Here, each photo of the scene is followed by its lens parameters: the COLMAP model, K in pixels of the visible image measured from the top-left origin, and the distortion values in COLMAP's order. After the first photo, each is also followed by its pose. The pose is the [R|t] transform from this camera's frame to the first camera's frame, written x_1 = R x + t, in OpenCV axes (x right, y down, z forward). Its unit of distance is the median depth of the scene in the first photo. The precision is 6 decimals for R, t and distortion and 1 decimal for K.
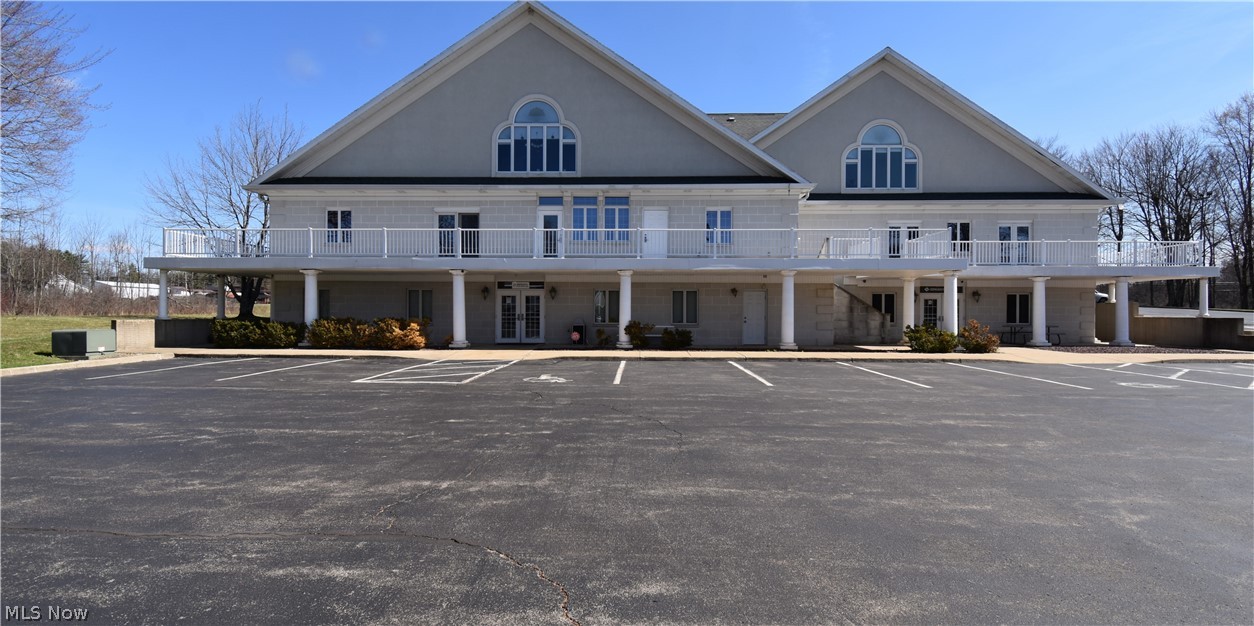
lens RADIAL K [[580.8, 0, 627.2], [0, 580.8, 308.1], [0, 0, 1]] dist [0.012081, 0.000317]
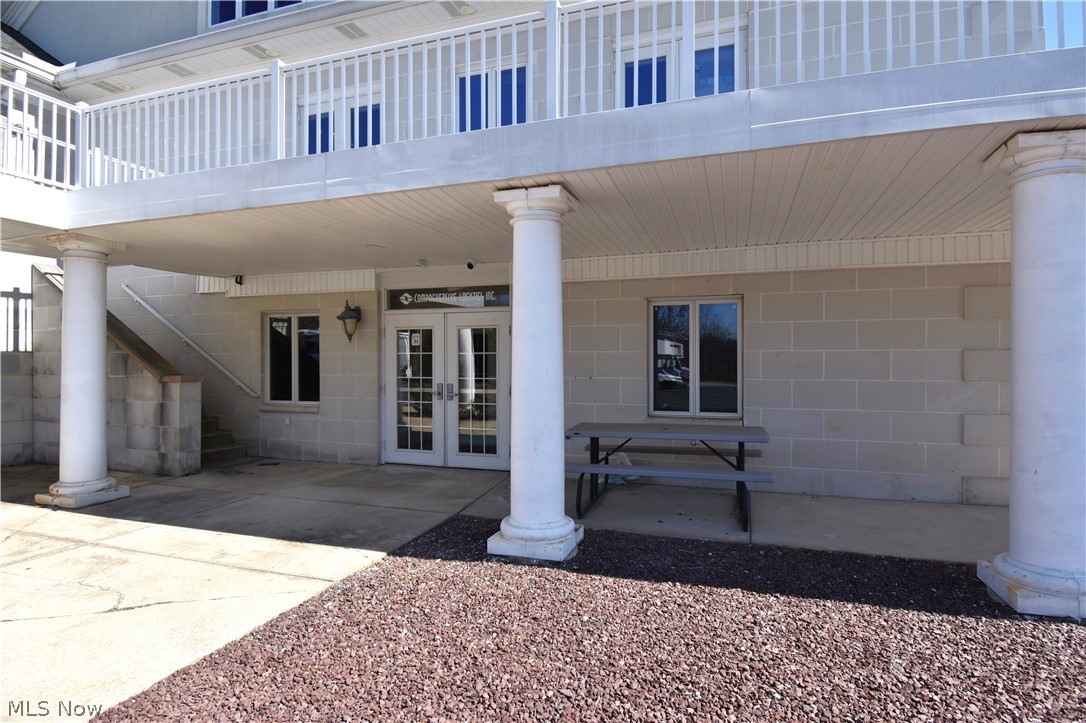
lens RADIAL K [[549.3, 0, 544.9], [0, 549.3, 362.6], [0, 0, 1]] dist [0.000297, 0.000340]
pose [[0.963339, -0.002442, -0.268274, 0.677729], [0.002760, 0.999996, 0.000809, 0.002356], [0.268271, -0.001520, 0.963342, 0.745822]]
